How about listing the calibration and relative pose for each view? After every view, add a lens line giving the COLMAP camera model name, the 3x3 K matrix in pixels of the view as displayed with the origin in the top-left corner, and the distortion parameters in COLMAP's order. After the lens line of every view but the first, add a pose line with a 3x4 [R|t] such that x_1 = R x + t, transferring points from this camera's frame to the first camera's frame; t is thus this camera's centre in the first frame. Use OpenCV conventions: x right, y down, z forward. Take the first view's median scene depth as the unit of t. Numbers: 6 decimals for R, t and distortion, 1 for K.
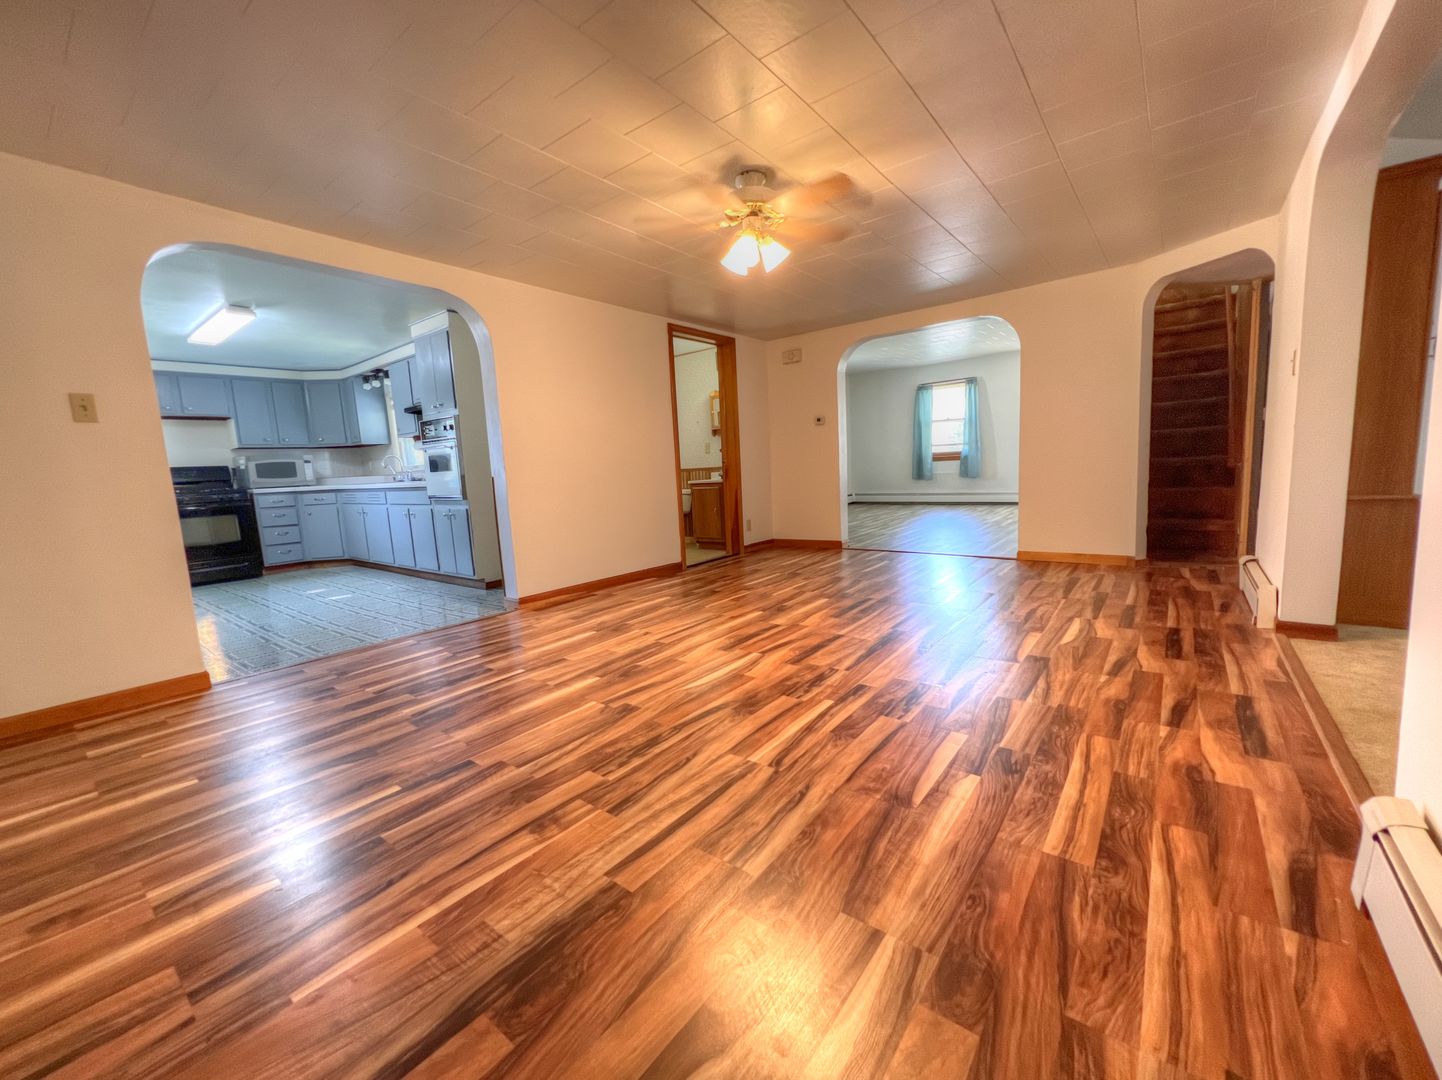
lens RADIAL K [[581.7, 0, 714.3], [0, 581.7, 538.2], [0, 0, 1]] dist [-0.002422, 0.001310]
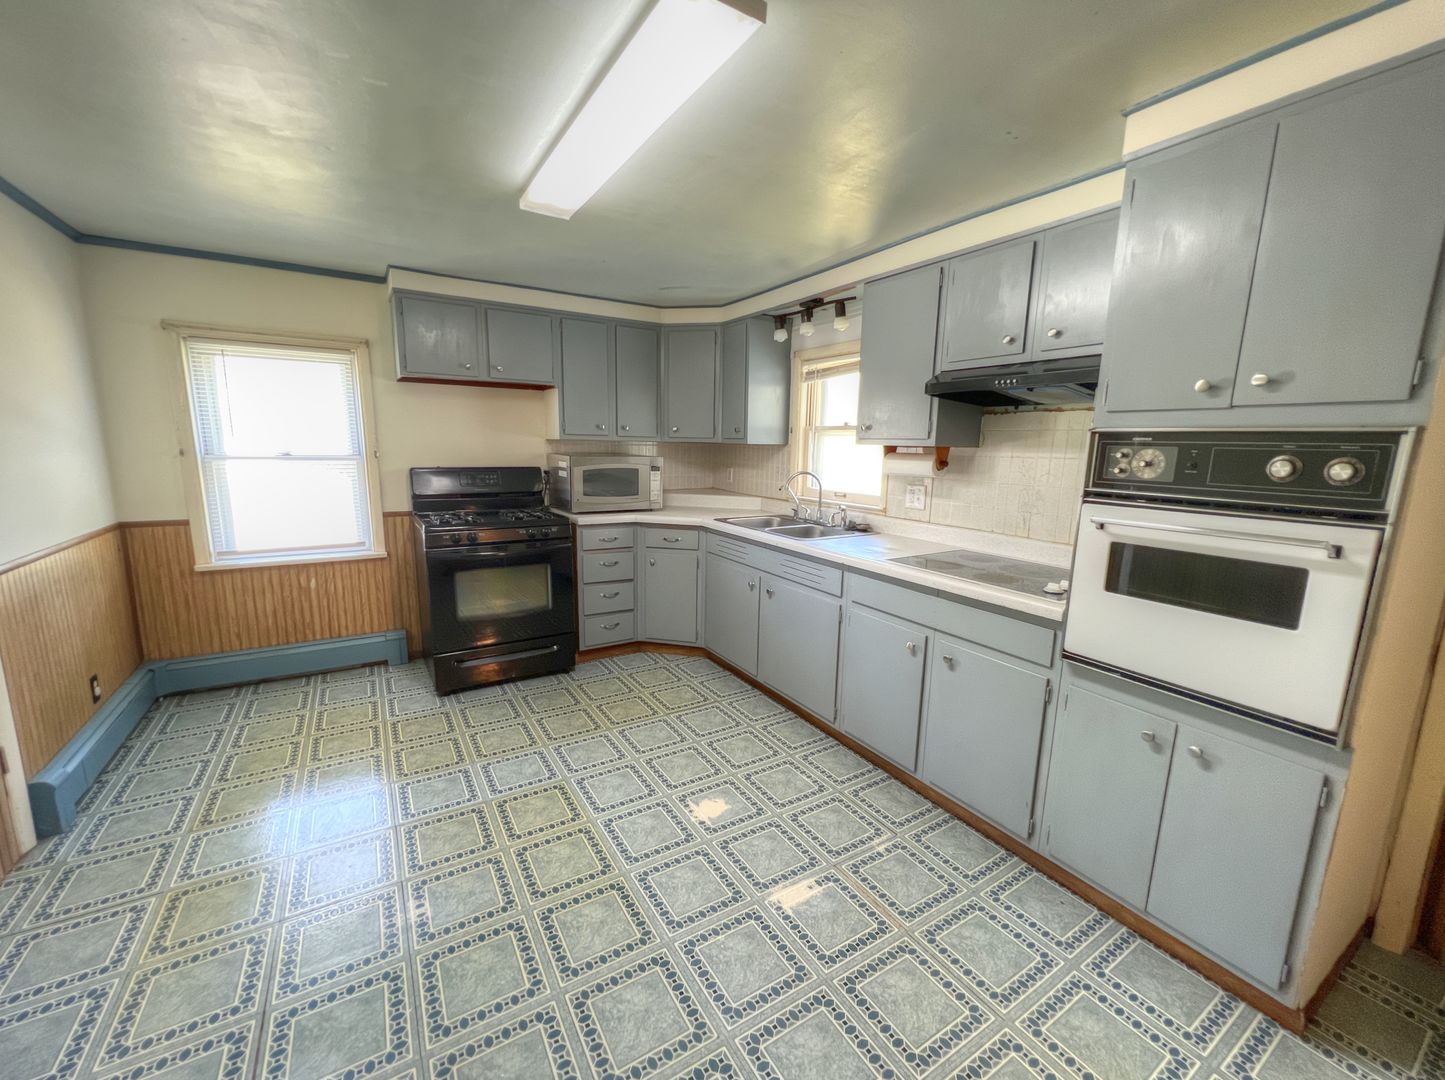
lens RADIAL K [[582.9, 0, 720.4], [0, 582.9, 545.3], [0, 0, 1]] dist [-0.002422, 0.001310]
pose [[0.940913, 0.127246, -0.313834, -1.000597], [-0.109571, 0.991265, 0.073408, -0.236128], [0.320433, -0.034684, 0.946636, 1.054672]]
